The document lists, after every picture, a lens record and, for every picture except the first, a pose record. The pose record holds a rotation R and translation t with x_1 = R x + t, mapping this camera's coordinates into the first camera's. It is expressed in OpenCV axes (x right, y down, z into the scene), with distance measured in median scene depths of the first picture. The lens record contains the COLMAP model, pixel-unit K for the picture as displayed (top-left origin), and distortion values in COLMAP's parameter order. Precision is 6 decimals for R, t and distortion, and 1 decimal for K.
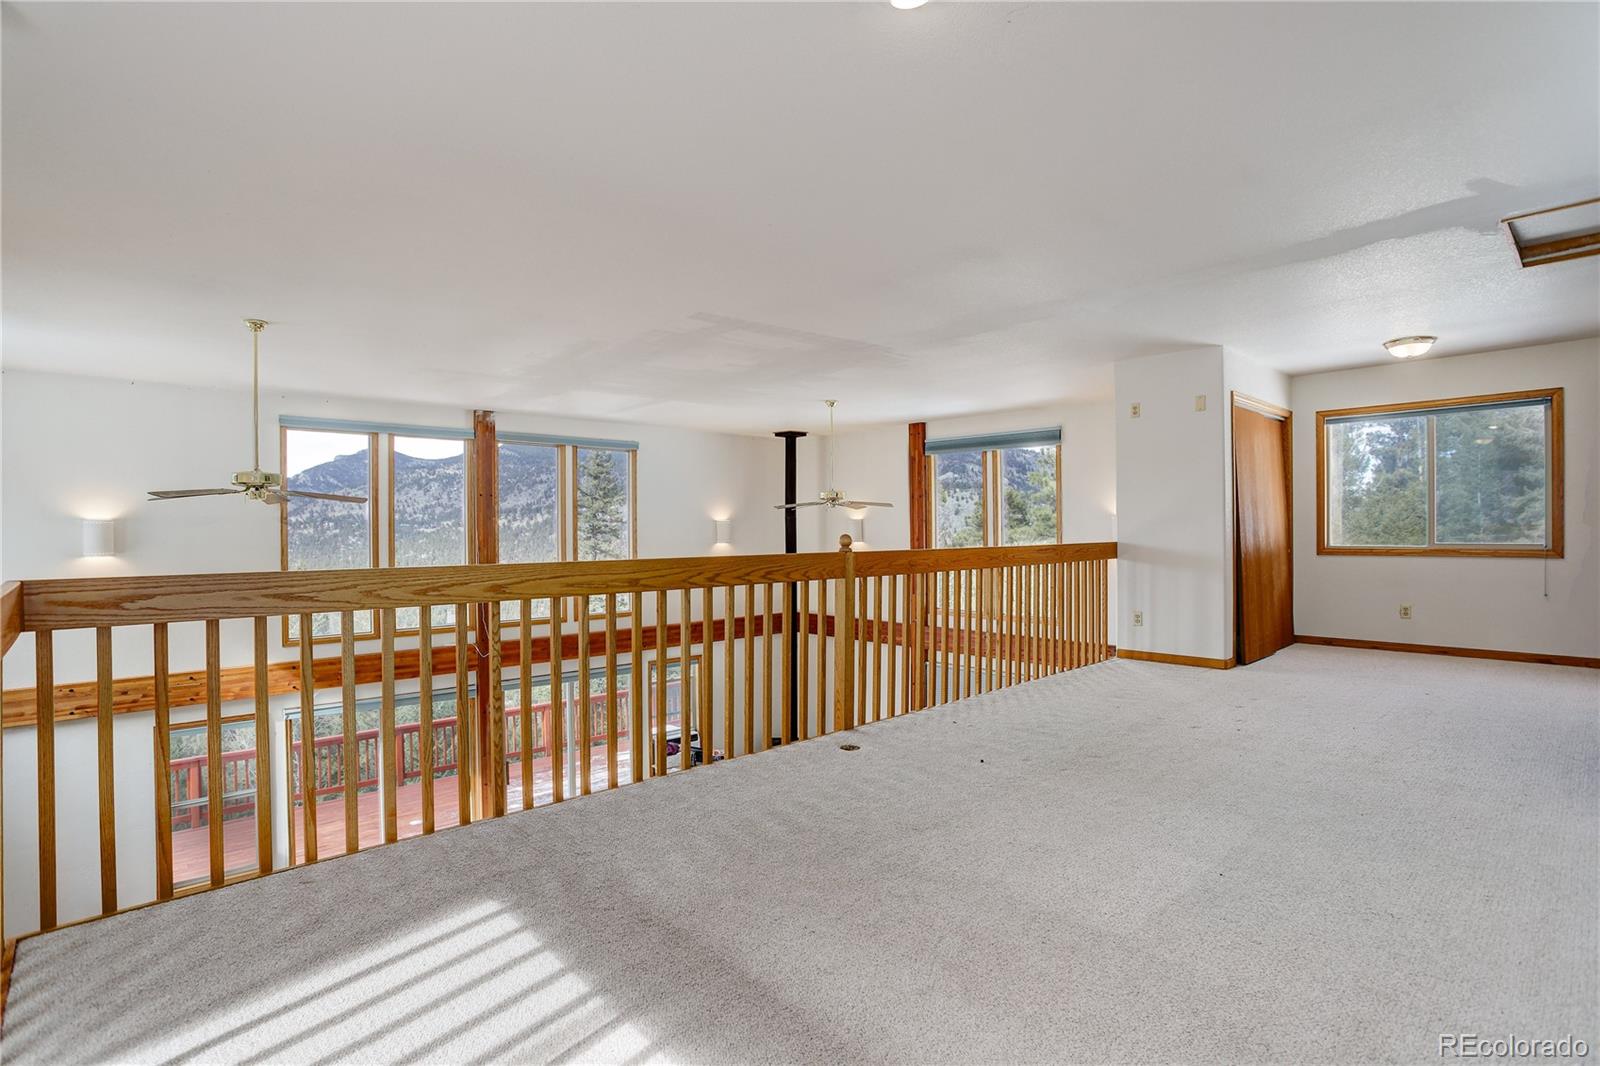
lens RADIAL K [[783.2, 0, 789.1], [0, 783.2, 526.9], [0, 0, 1]] dist [-0.029998, 0.006860]
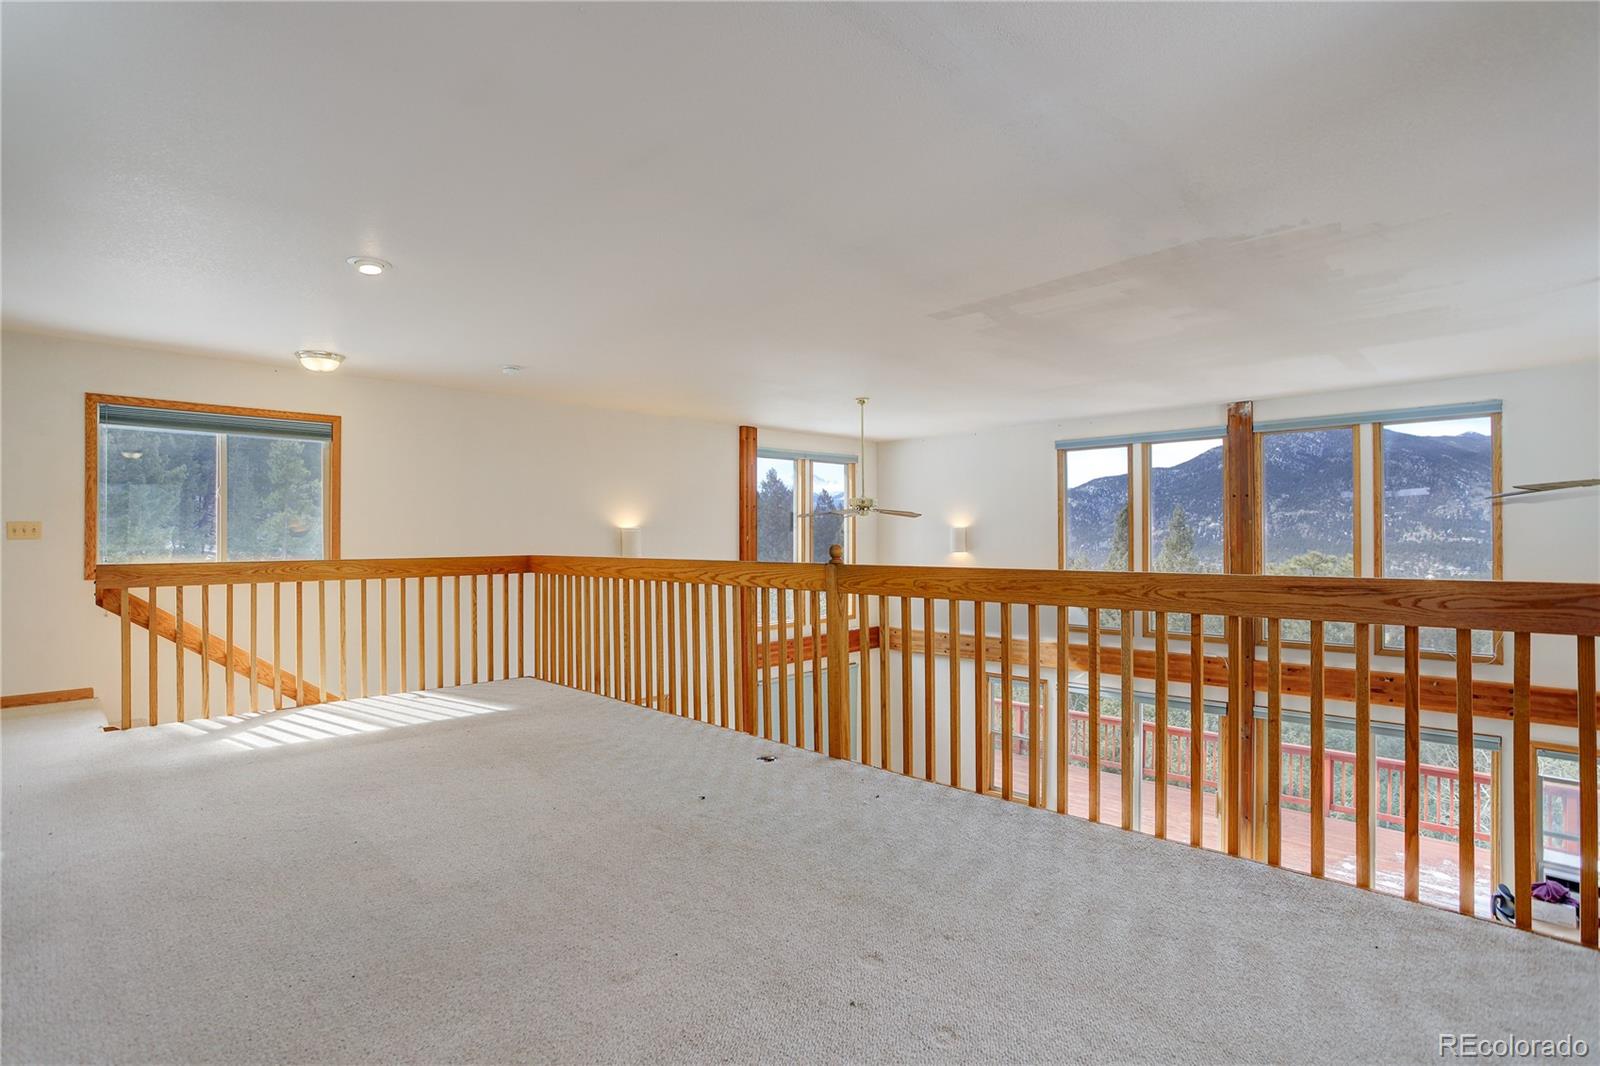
lens RADIAL K [[783.2, 0, 791.3], [0, 783.2, 527.8], [0, 0, 1]] dist [-0.029998, 0.006860]
pose [[0.066797, -0.005521, -0.997751, 0.537530], [0.006423, 0.999966, -0.005103, -0.003503], [0.997746, -0.006068, 0.066830, 0.484506]]
